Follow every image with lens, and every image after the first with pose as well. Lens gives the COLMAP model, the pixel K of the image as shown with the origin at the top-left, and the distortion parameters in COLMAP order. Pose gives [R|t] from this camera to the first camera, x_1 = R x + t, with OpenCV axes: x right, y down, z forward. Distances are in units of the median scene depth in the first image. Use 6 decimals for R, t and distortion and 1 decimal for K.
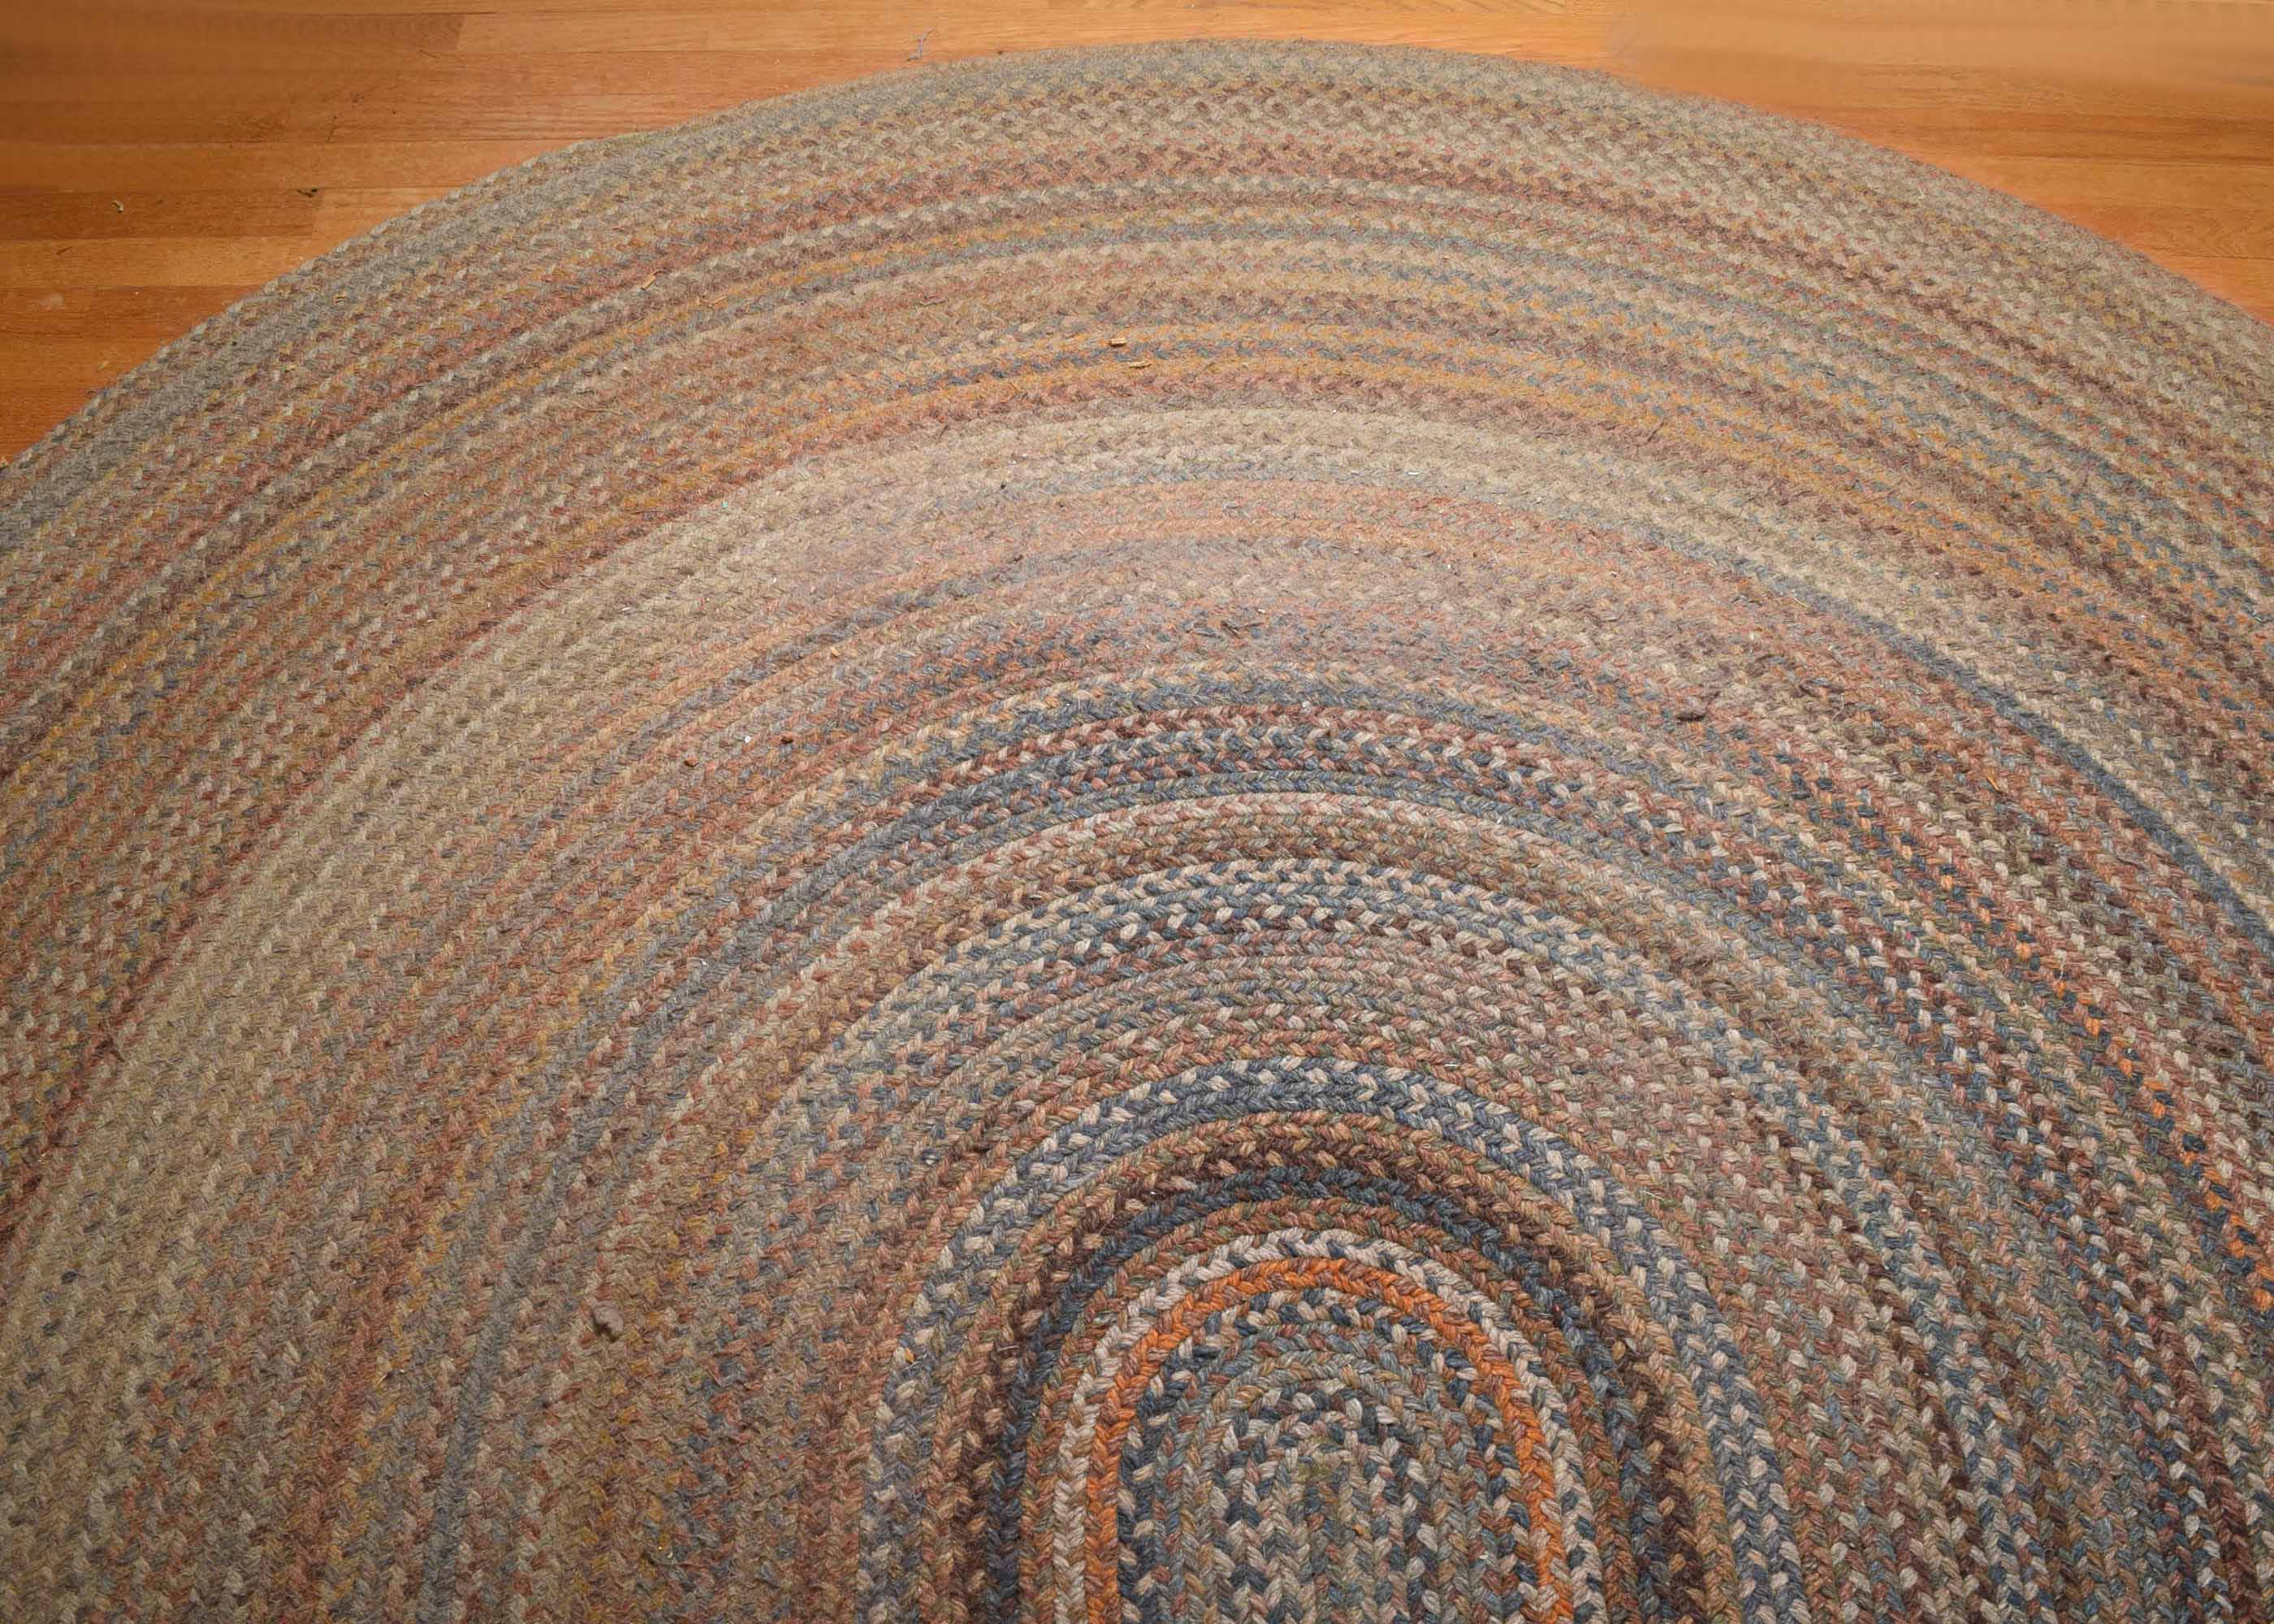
lens RADIAL K [[1933.0, 0, 1128.2], [0, 1933.0, 797.4], [0, 0, 1]] dist [-0.101224, 0.027958]
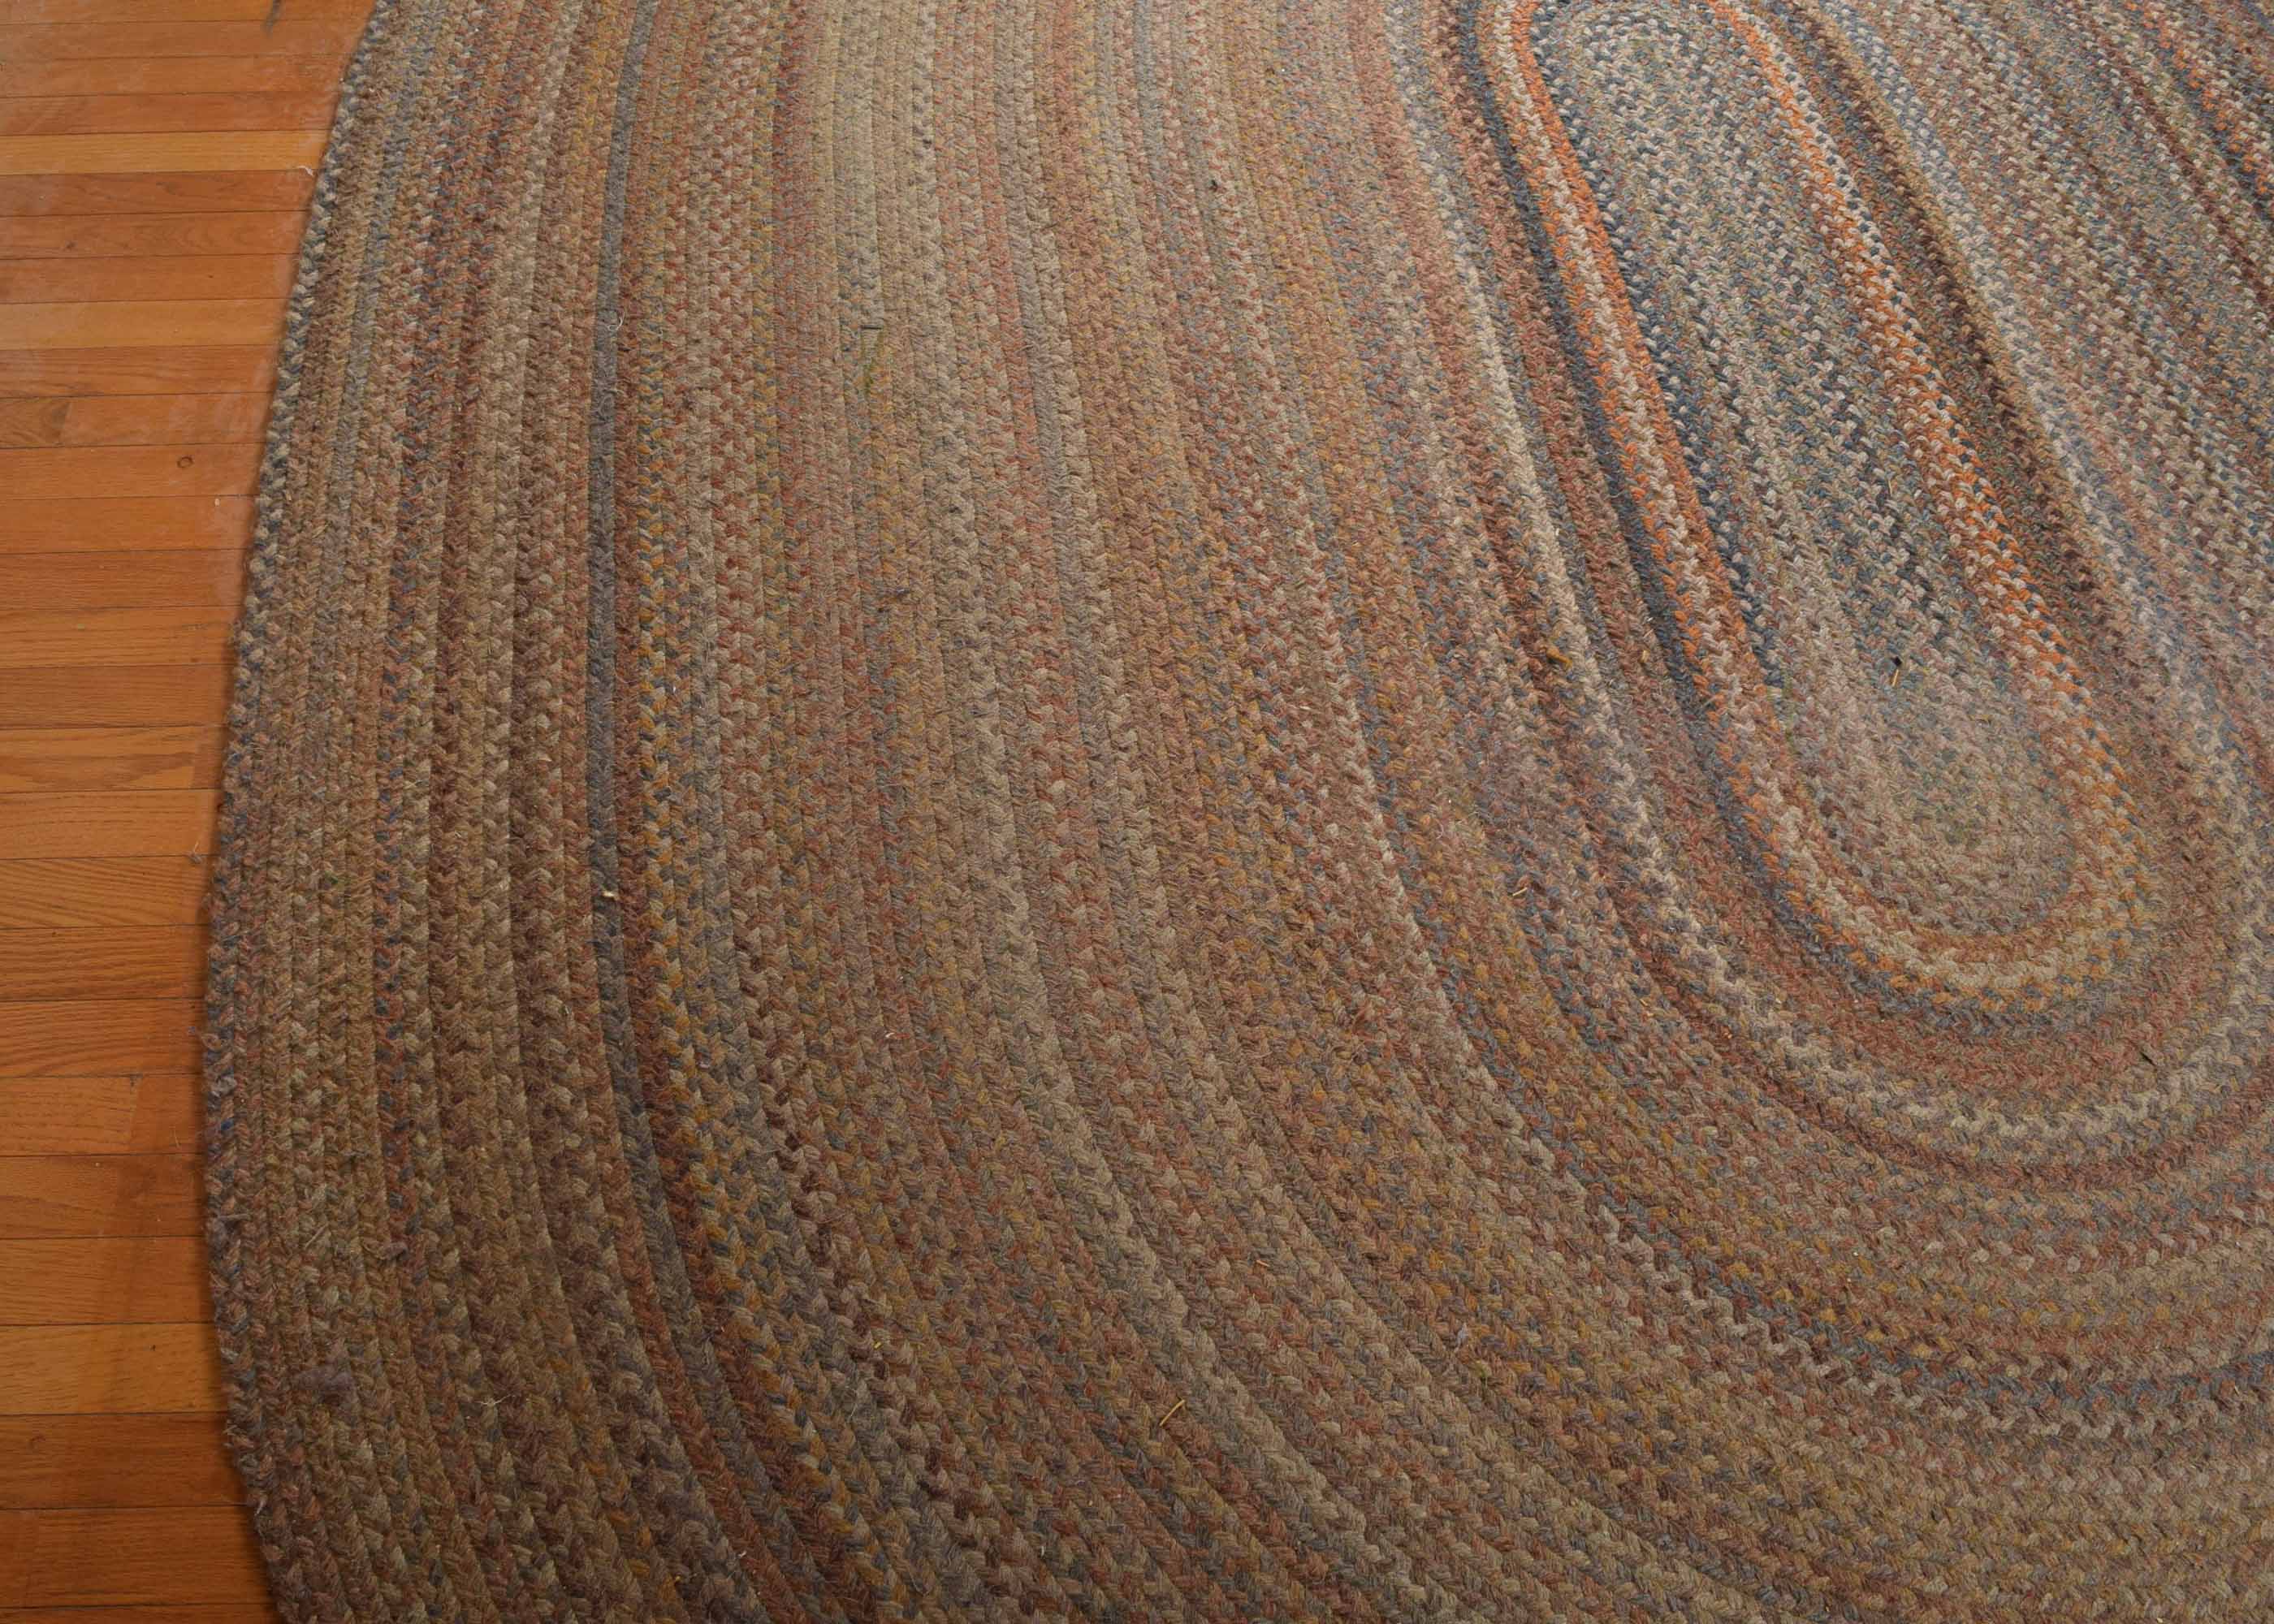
lens RADIAL K [[1933.0, 0, 1074.4], [0, 1933.0, 796.2], [0, 0, 1]] dist [-0.101224, 0.027958]
pose [[0.993976, -0.032871, 0.104556, -0.556753], [0.040122, 0.996877, -0.068019, 1.026681], [-0.101994, 0.071804, 0.992190, -0.545898]]
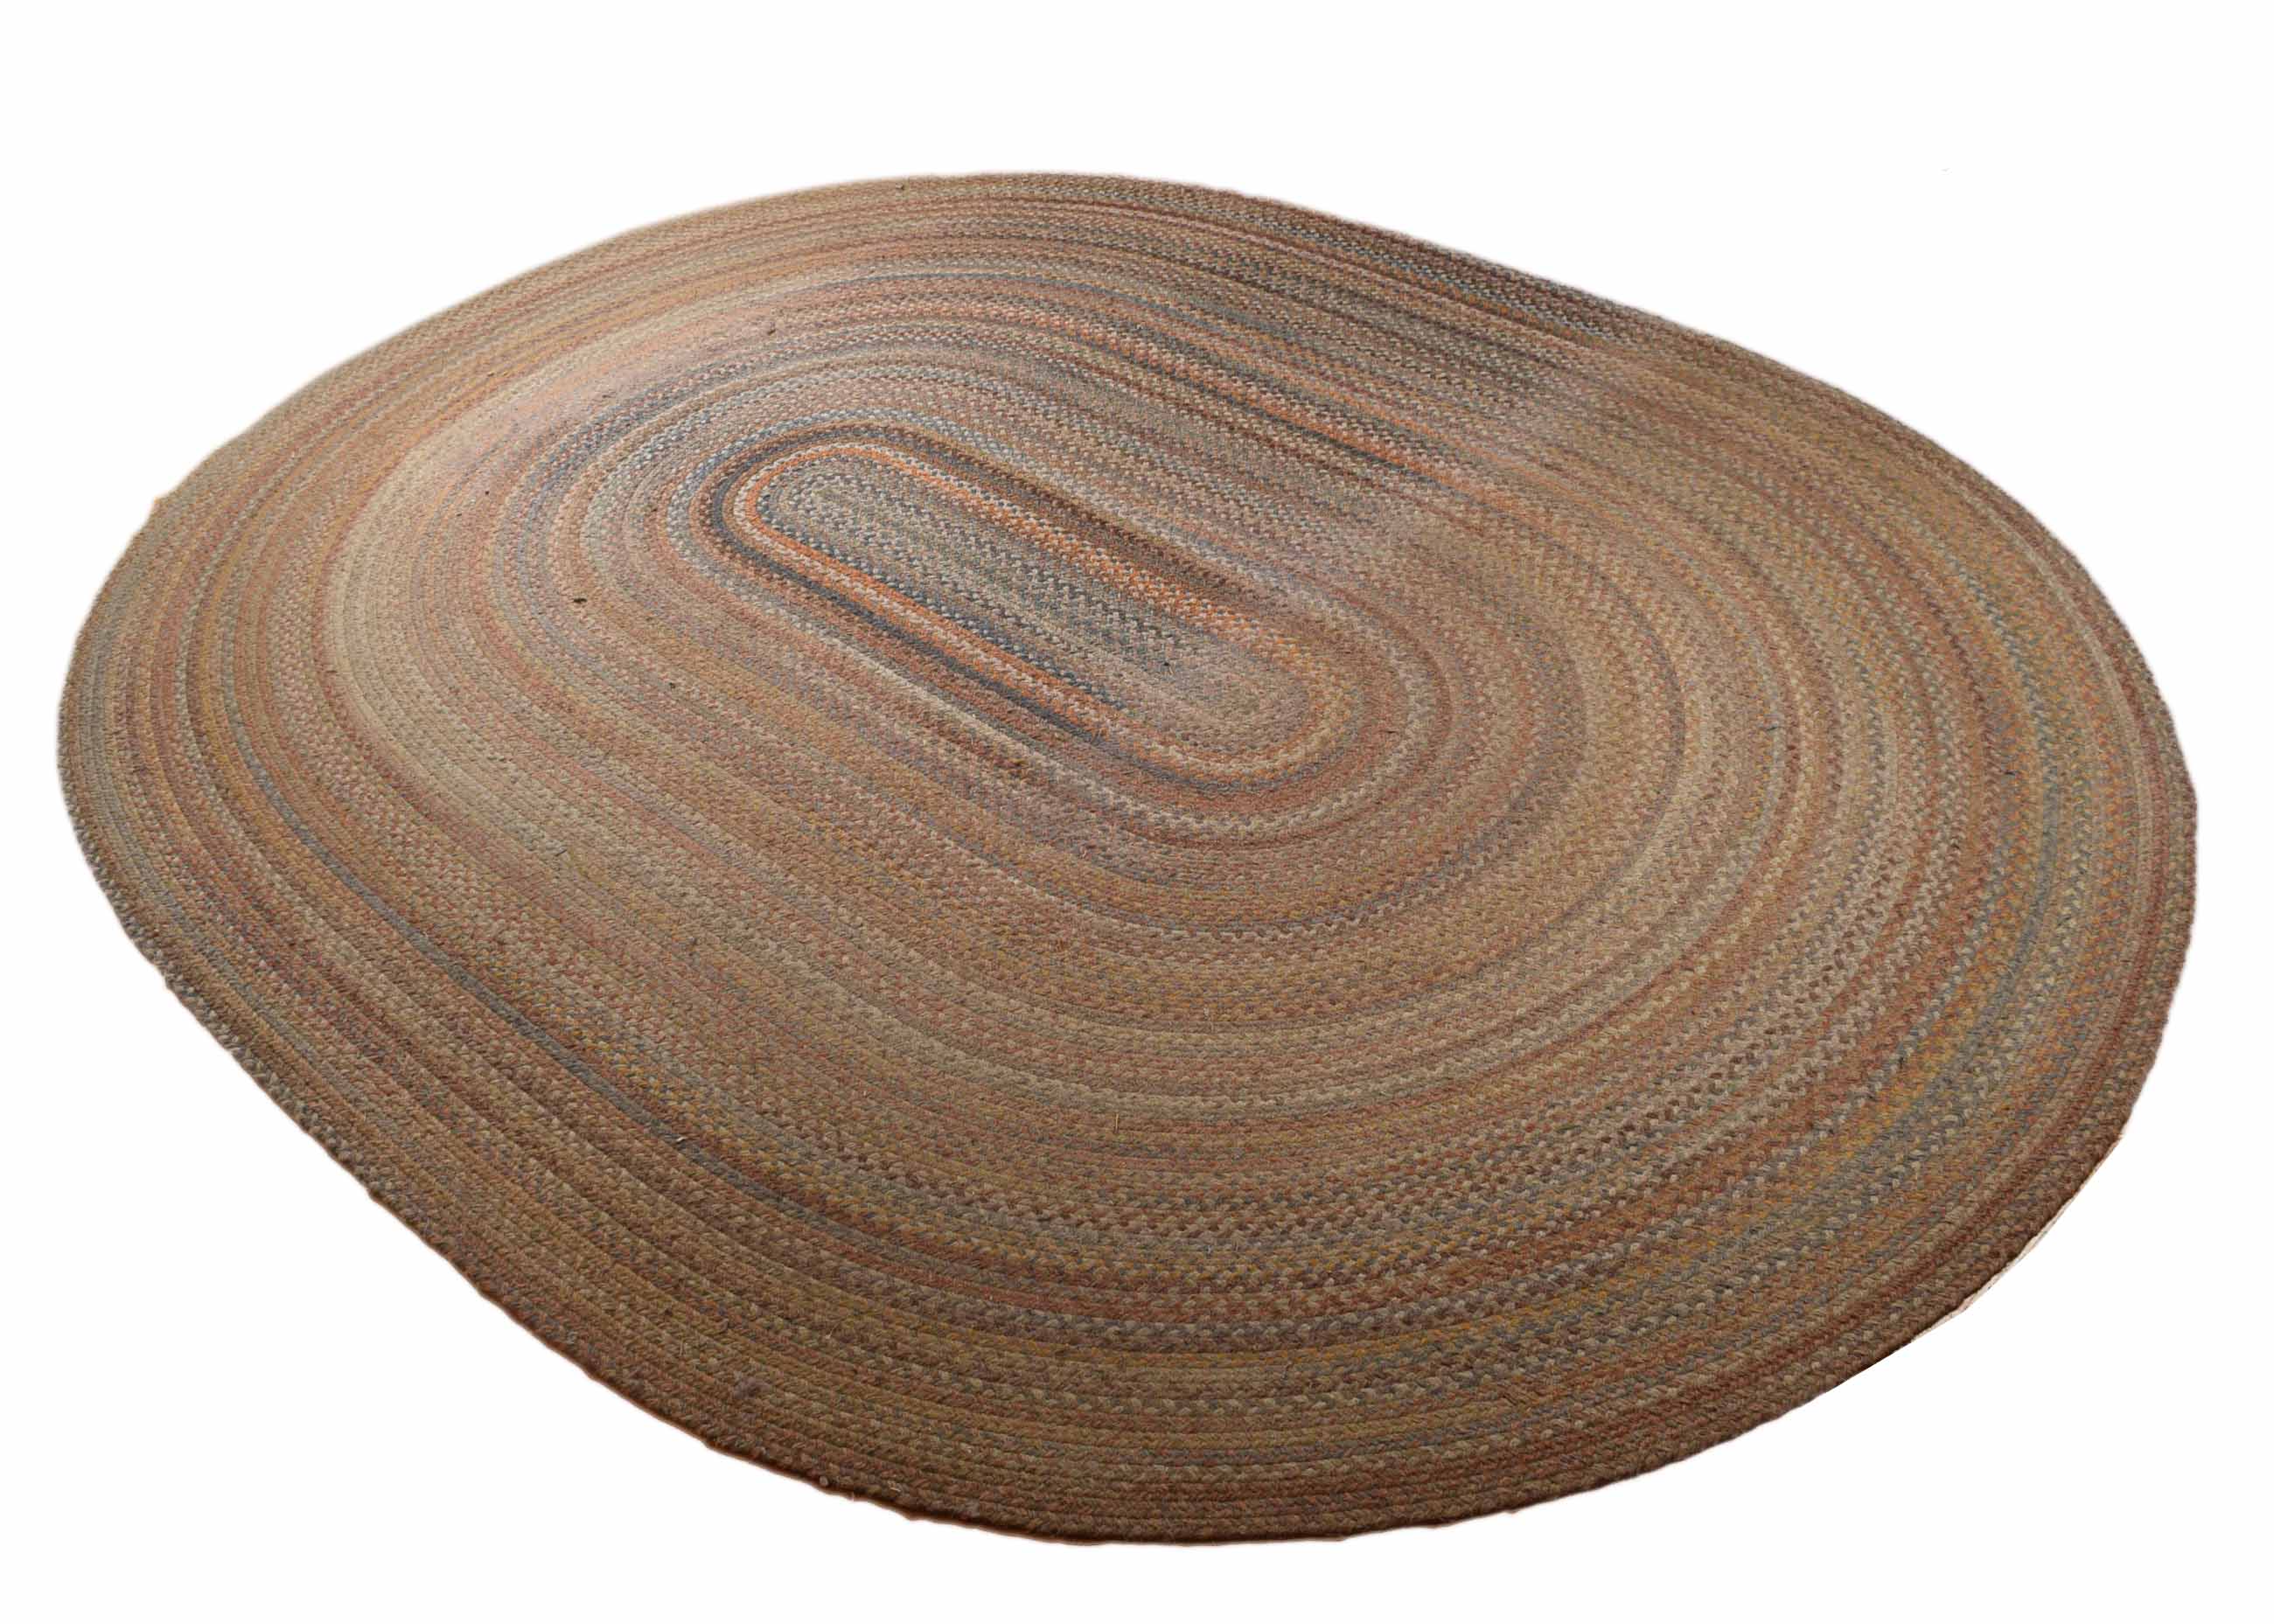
lens RADIAL K [[2077.8, 0, 1170.7], [0, 2077.8, 820.7], [0, 0, 1]] dist [-0.093170, 0.000000]
pose [[0.690419, -0.527319, 0.495234, -1.193272], [0.673956, 0.717635, -0.175451, 1.438353], [-0.262879, 0.454900, 0.850859, -1.375257]]
